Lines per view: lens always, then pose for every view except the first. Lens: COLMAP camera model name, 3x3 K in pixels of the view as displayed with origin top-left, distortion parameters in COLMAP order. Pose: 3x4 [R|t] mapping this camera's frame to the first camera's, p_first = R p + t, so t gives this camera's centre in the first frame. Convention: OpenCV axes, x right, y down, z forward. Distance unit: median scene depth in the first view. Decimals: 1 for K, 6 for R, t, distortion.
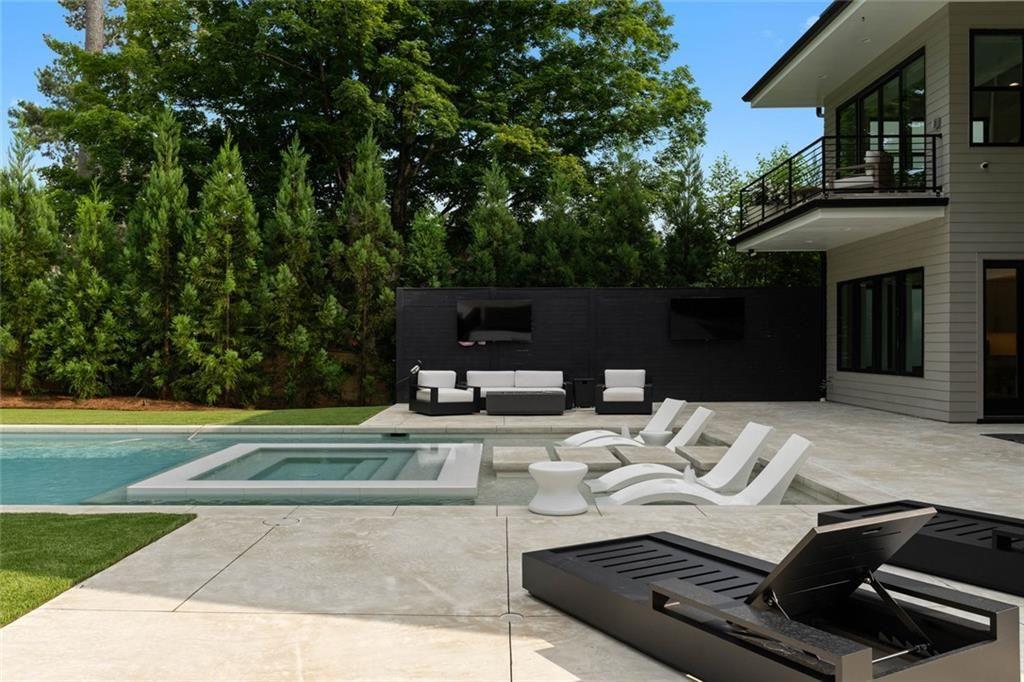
lens RADIAL K [[844.3, 0, 511.6], [0, 844.3, 341.2], [0, 0, 1]] dist [0.002607, 0.001998]
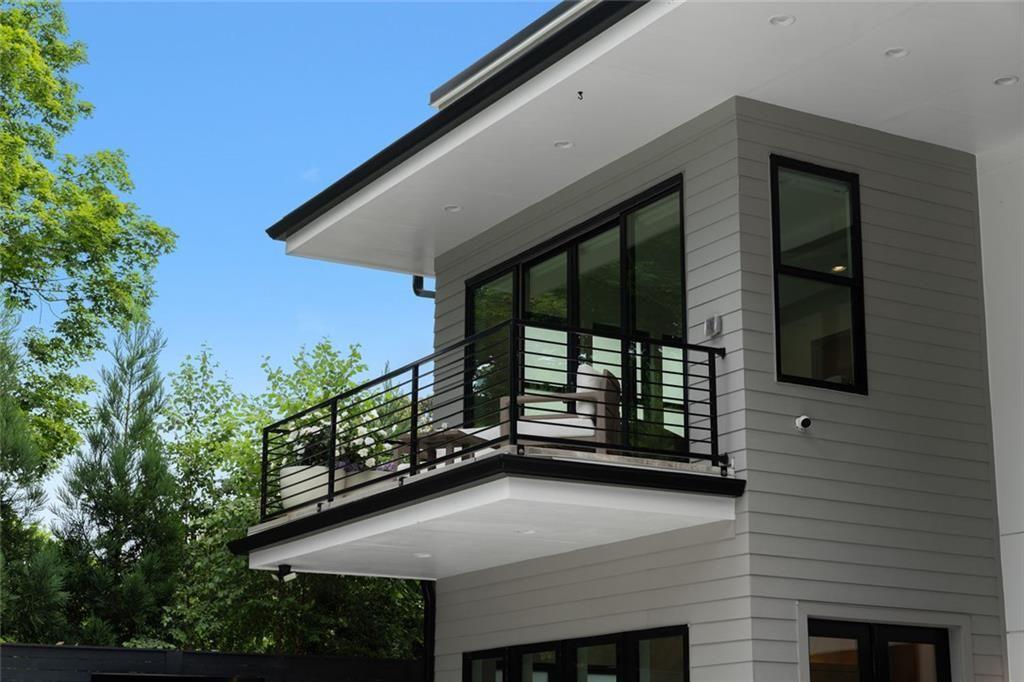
lens RADIAL K [[1704.7, 0, 512.6], [0, 1704.7, 342.9], [0, 0, 1]] dist [-0.004737, 0.000000]
pose [[0.855597, 0.137713, 0.498989, -0.067255], [-0.009393, 0.967934, -0.251029, -0.002486], [-0.517558, 0.210092, 0.829455, 0.211406]]
